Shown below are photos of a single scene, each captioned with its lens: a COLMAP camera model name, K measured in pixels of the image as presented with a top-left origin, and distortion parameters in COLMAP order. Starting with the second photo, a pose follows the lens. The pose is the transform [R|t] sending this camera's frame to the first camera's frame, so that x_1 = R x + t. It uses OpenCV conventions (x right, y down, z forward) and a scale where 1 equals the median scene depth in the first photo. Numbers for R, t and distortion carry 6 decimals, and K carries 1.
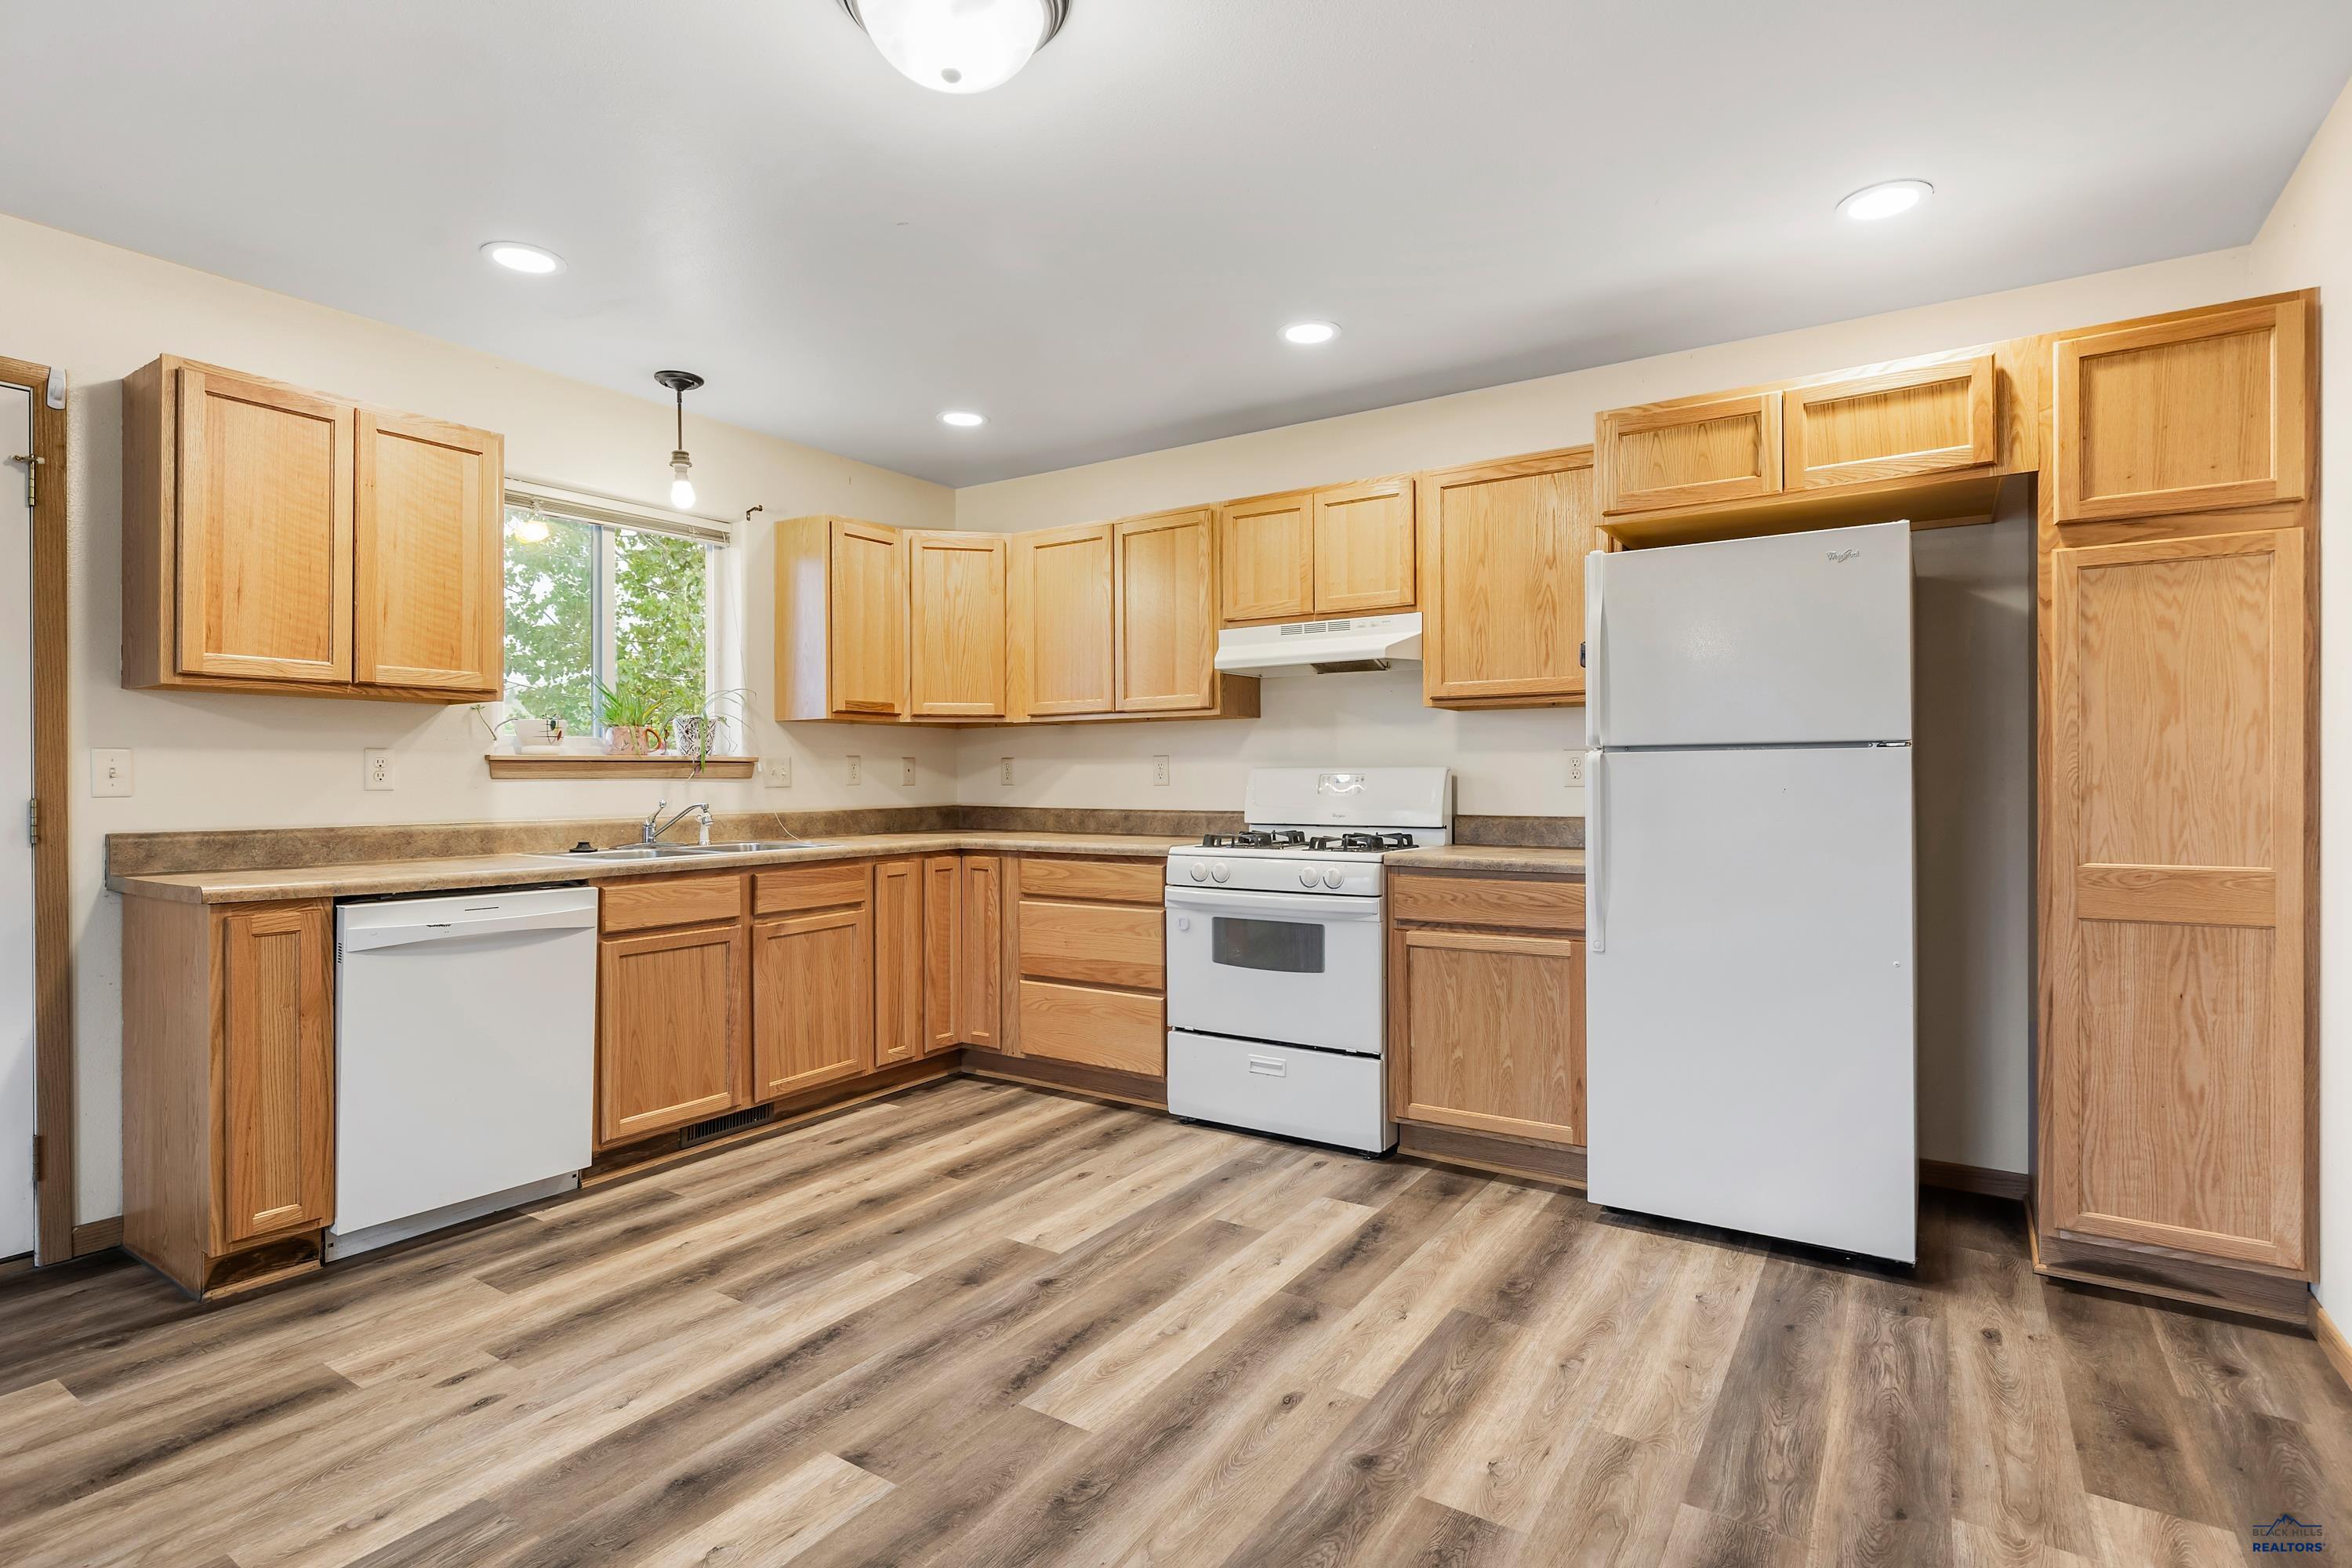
lens RADIAL K [[1176.6, 0, 1179.0], [0, 1176.6, 784.2], [0, 0, 1]] dist [0.006874, -0.000943]
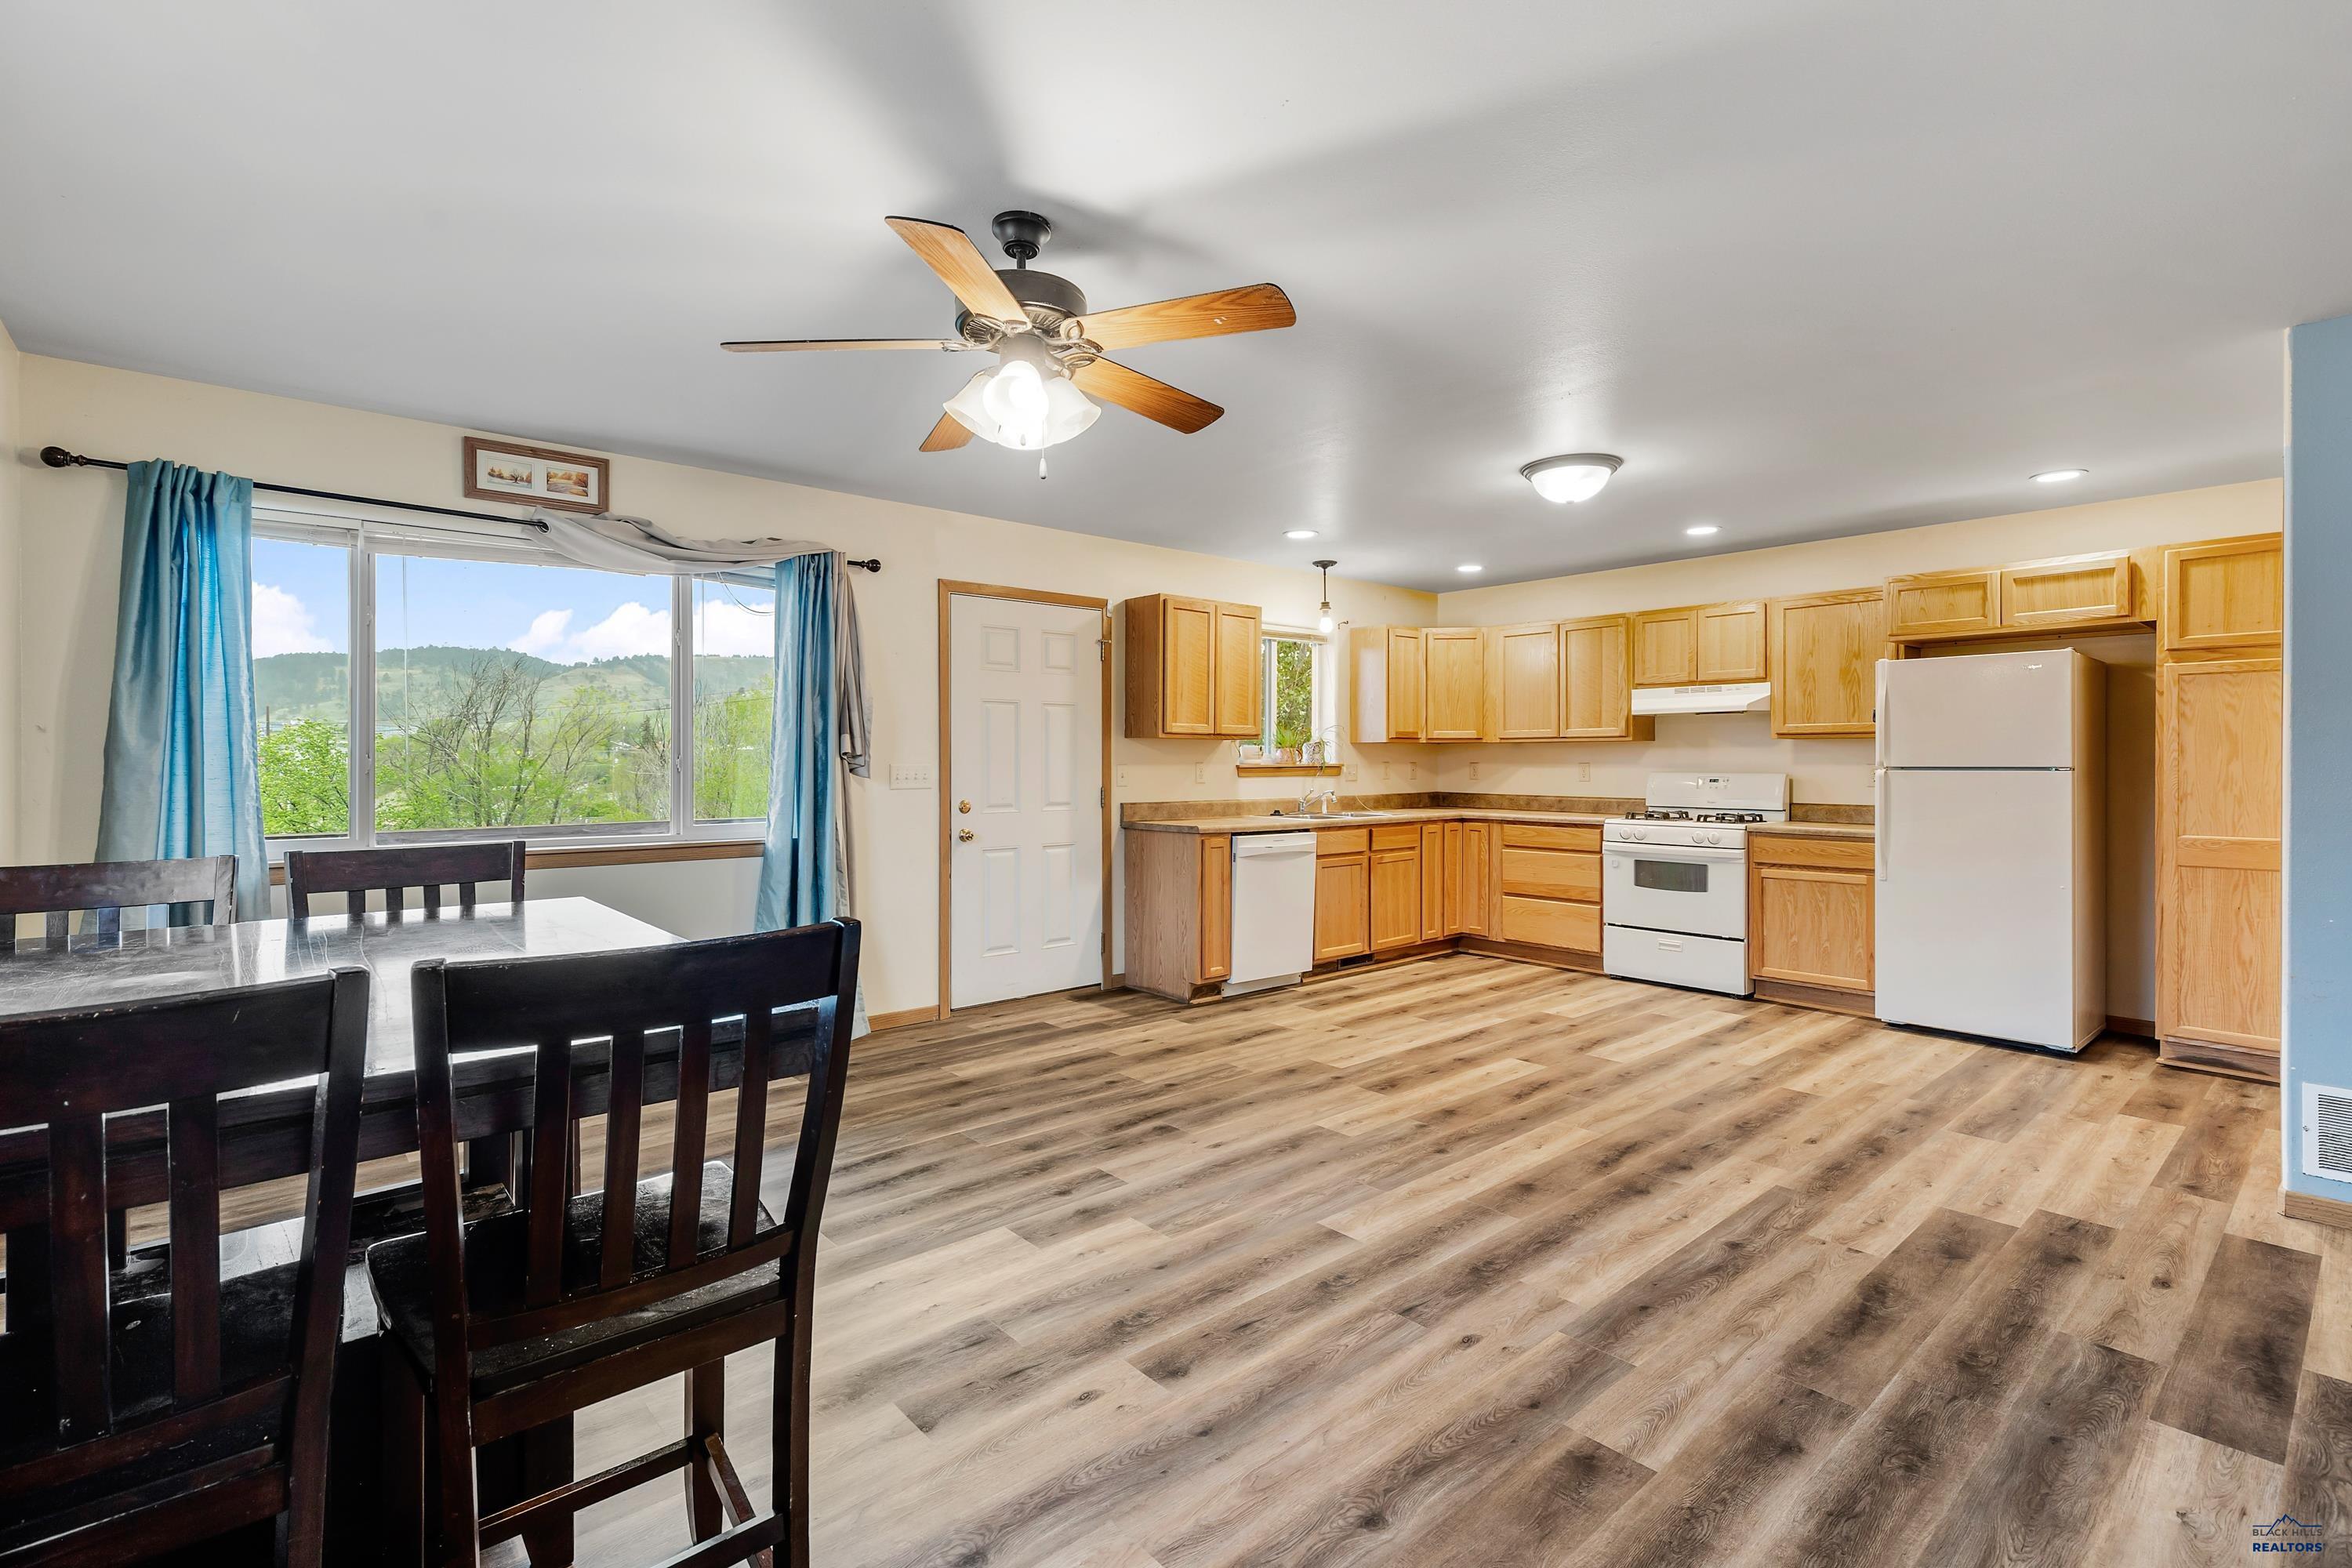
lens RADIAL K [[1064.2, 0, 1164.5], [0, 1064.2, 768.6], [0, 0, 1]] dist [-0.004190, 0.001708]
pose [[0.958720, 0.006278, -0.284283, -0.223641], [-0.005758, 0.999980, 0.002665, -0.025593], [0.284294, -0.000918, 0.958737, -0.822172]]
